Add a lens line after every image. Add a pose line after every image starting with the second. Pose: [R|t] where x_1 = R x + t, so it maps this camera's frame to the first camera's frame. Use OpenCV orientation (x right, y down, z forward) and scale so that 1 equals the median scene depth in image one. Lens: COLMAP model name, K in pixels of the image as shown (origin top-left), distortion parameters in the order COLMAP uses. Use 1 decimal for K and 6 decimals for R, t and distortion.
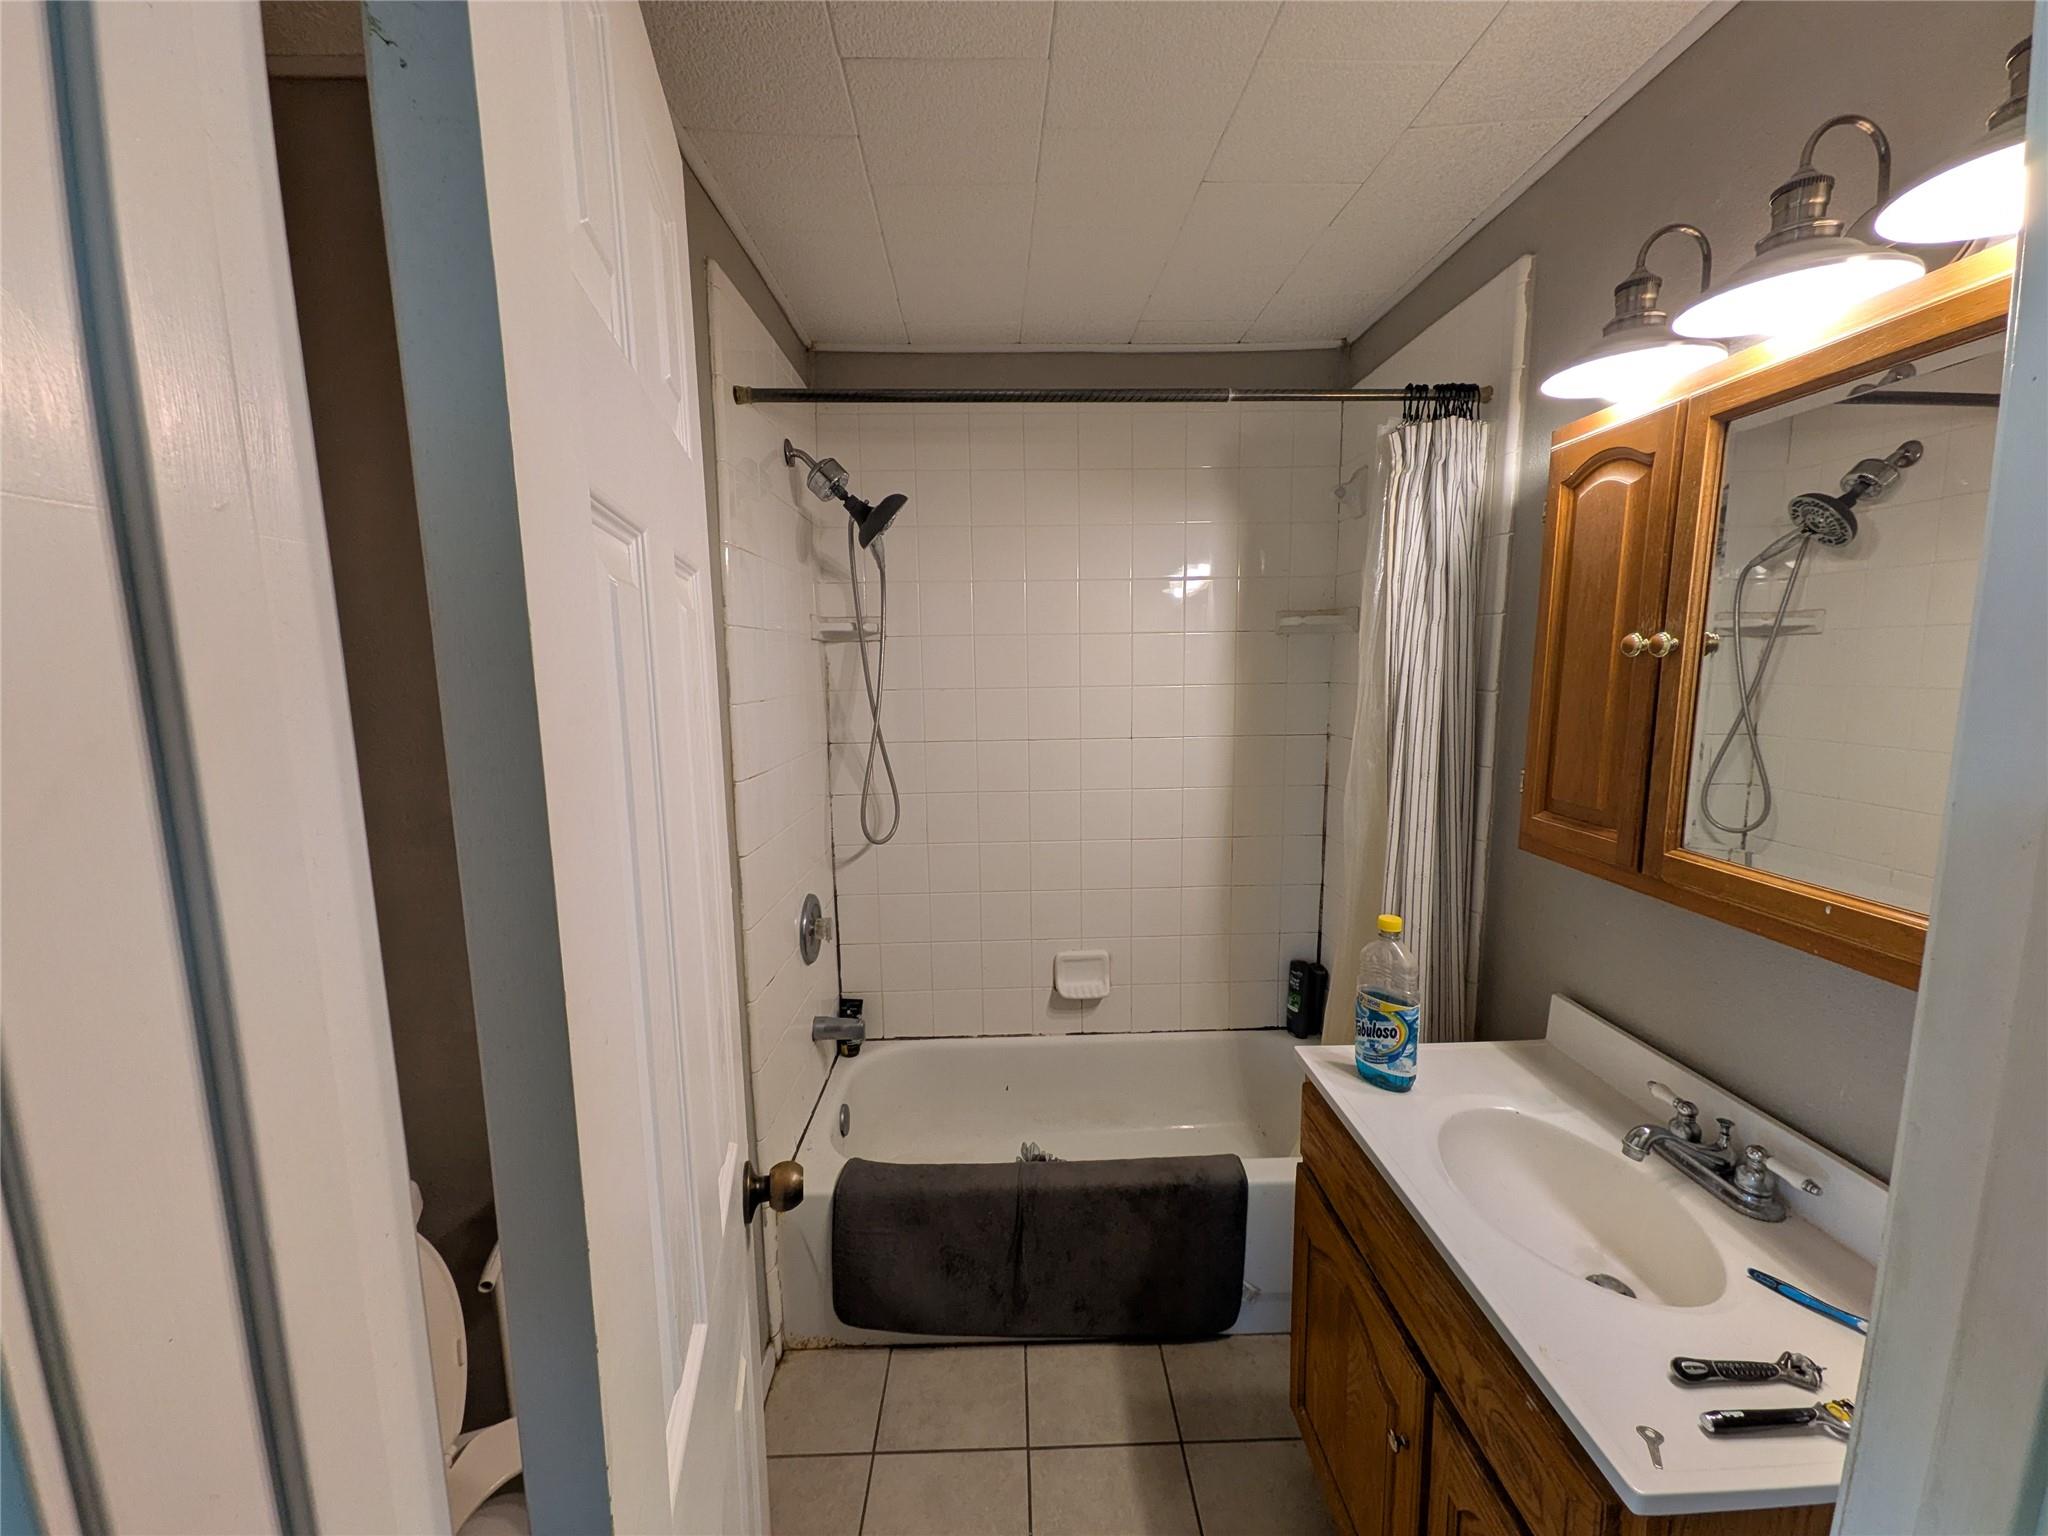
lens RADIAL K [[801.0, 0, 1027.7], [0, 801.0, 775.6], [0, 0, 1]] dist [0.001687, -0.000676]
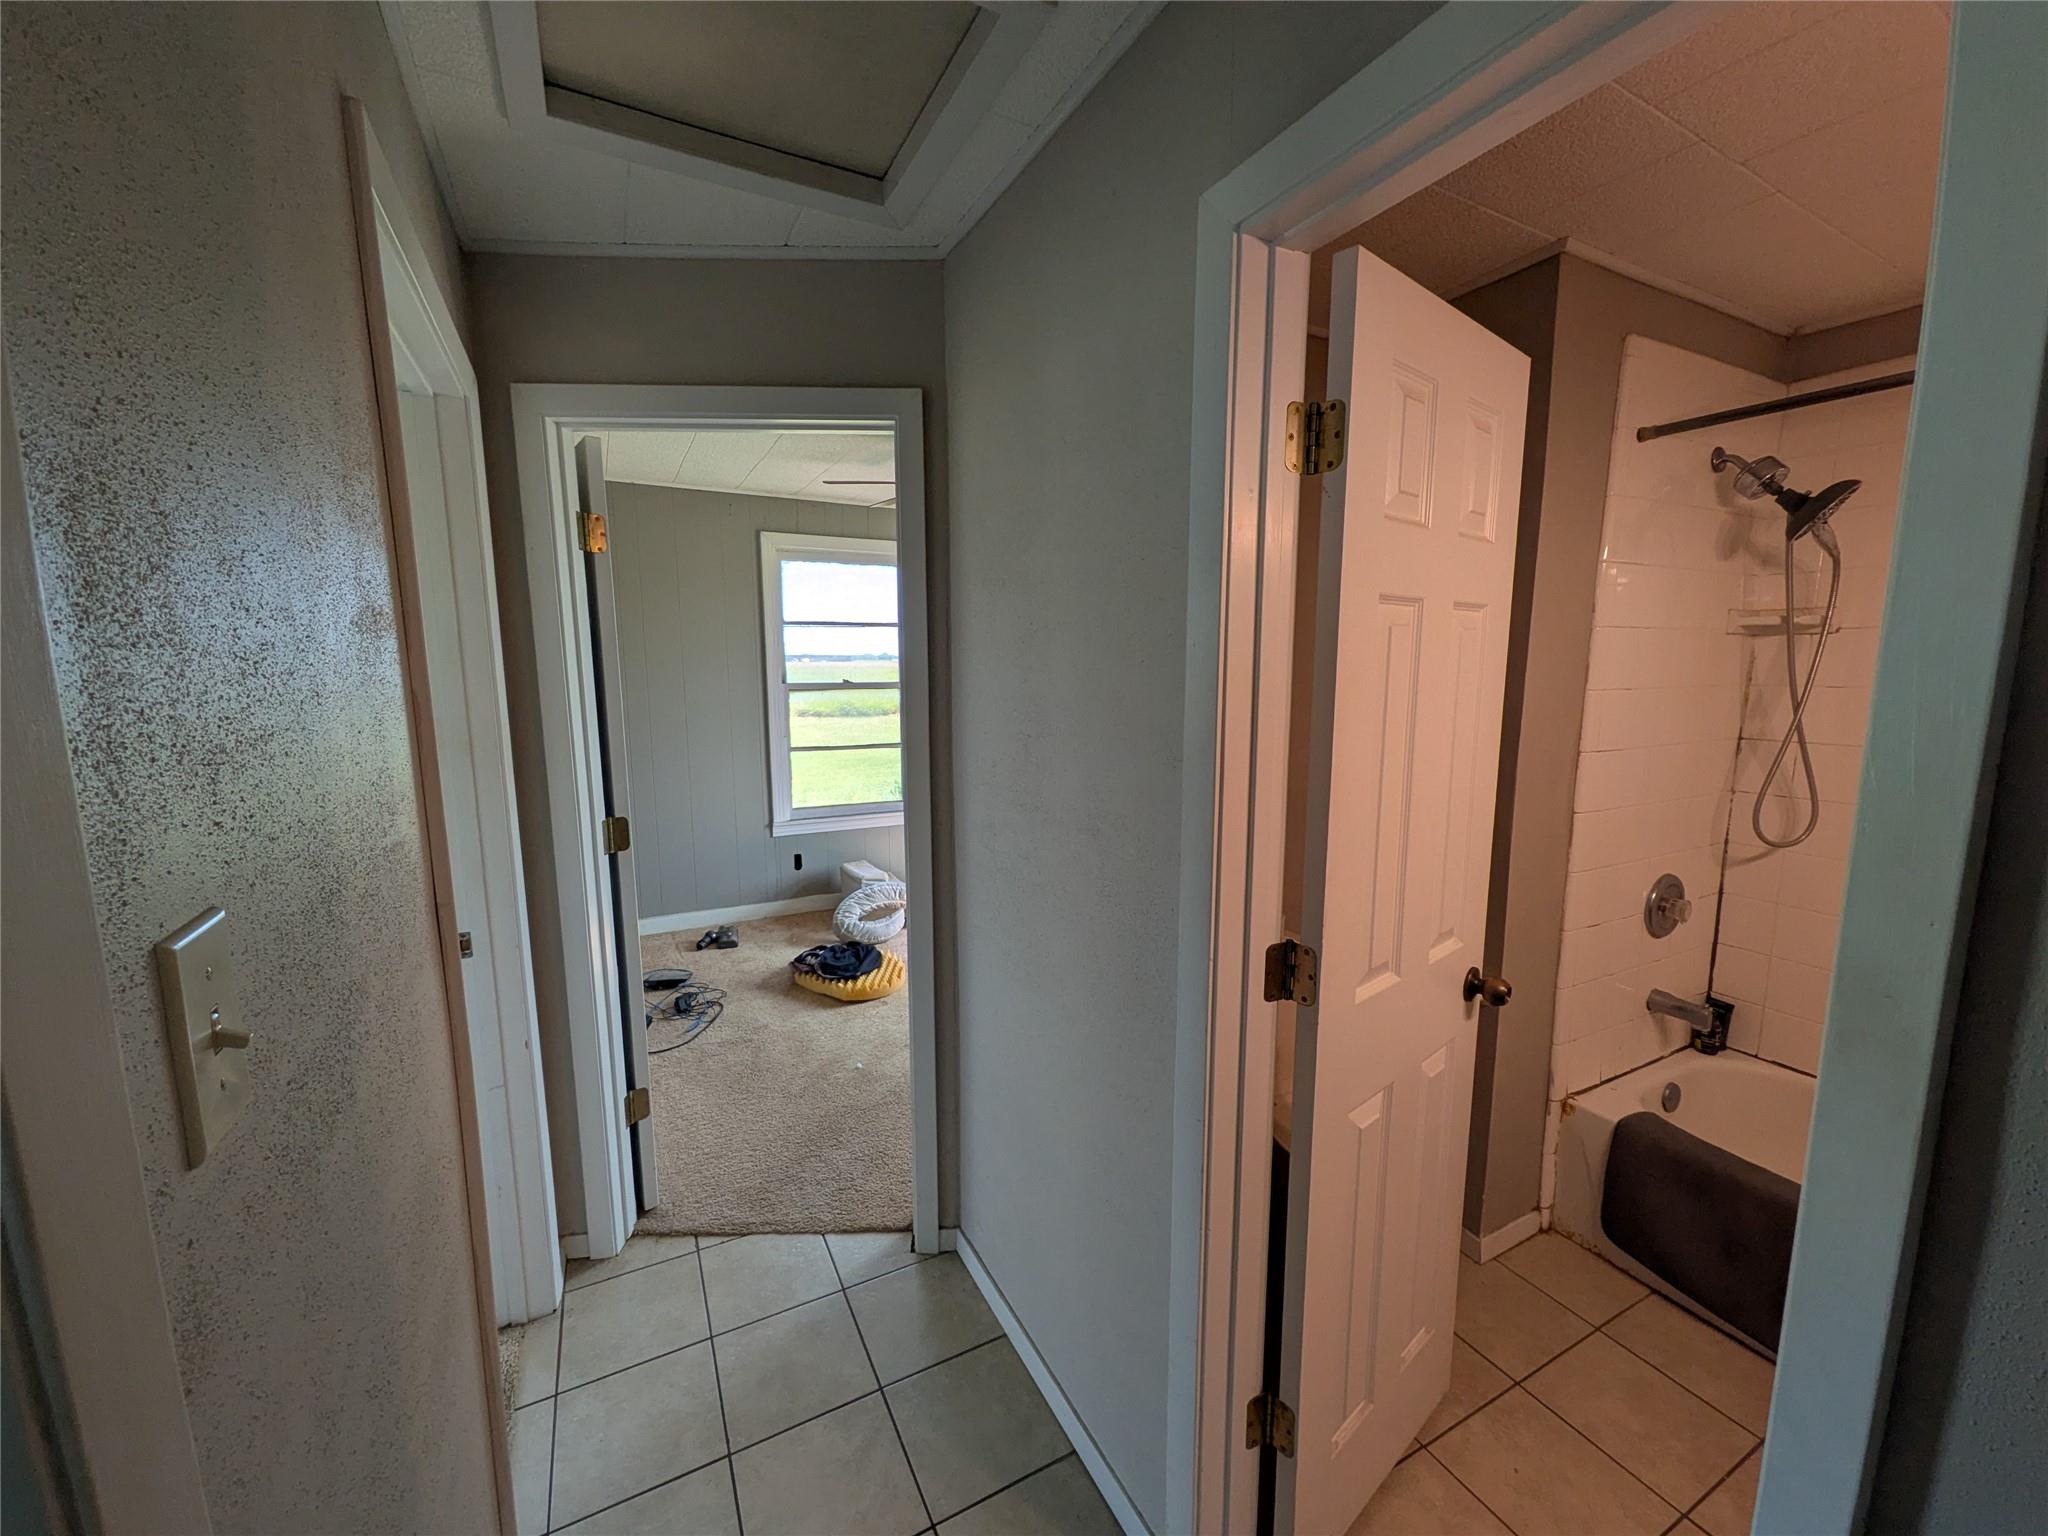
lens RADIAL K [[801.0, 0, 1015.5], [0, 801.0, 769.6], [0, 0, 1]] dist [0.001687, -0.000676]
pose [[0.426494, 0.125478, -0.895744, 0.296603], [-0.123721, 0.989115, 0.079649, 0.033203], [0.895989, 0.076853, 0.437376, -0.258396]]
